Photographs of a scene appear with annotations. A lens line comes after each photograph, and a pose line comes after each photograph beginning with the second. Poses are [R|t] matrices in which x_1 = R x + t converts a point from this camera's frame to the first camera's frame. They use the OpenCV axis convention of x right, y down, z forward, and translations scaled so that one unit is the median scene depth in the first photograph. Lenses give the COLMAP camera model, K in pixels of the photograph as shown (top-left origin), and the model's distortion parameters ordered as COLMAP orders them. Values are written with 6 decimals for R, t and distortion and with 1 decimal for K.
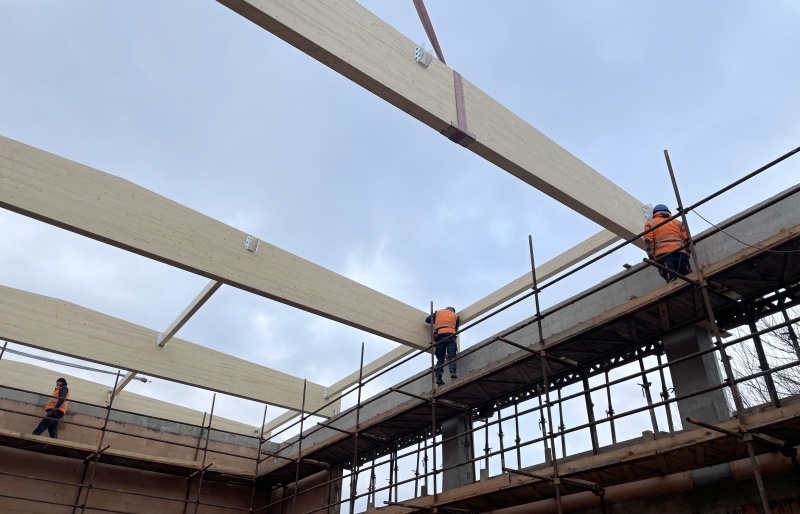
lens RADIAL K [[619.0, 0, 412.2], [0, 619.0, 284.8], [0, 0, 1]] dist [0.066555, -0.089740]
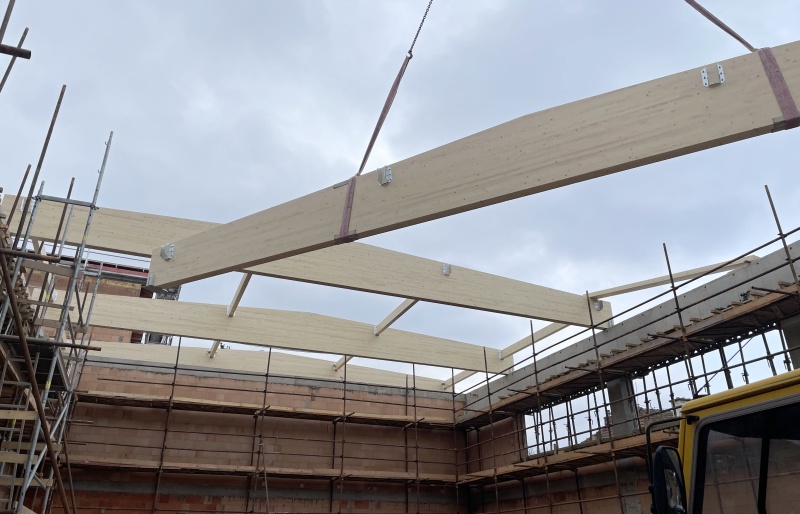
lens RADIAL K [[619.0, 0, 405.2], [0, 619.0, 255.7], [0, 0, 1]] dist [0.066555, -0.089740]
pose [[0.967964, -0.123721, -0.218494, -0.033931], [0.140850, 0.987922, 0.064582, -0.146570], [0.207865, -0.093288, 0.973699, -0.256858]]
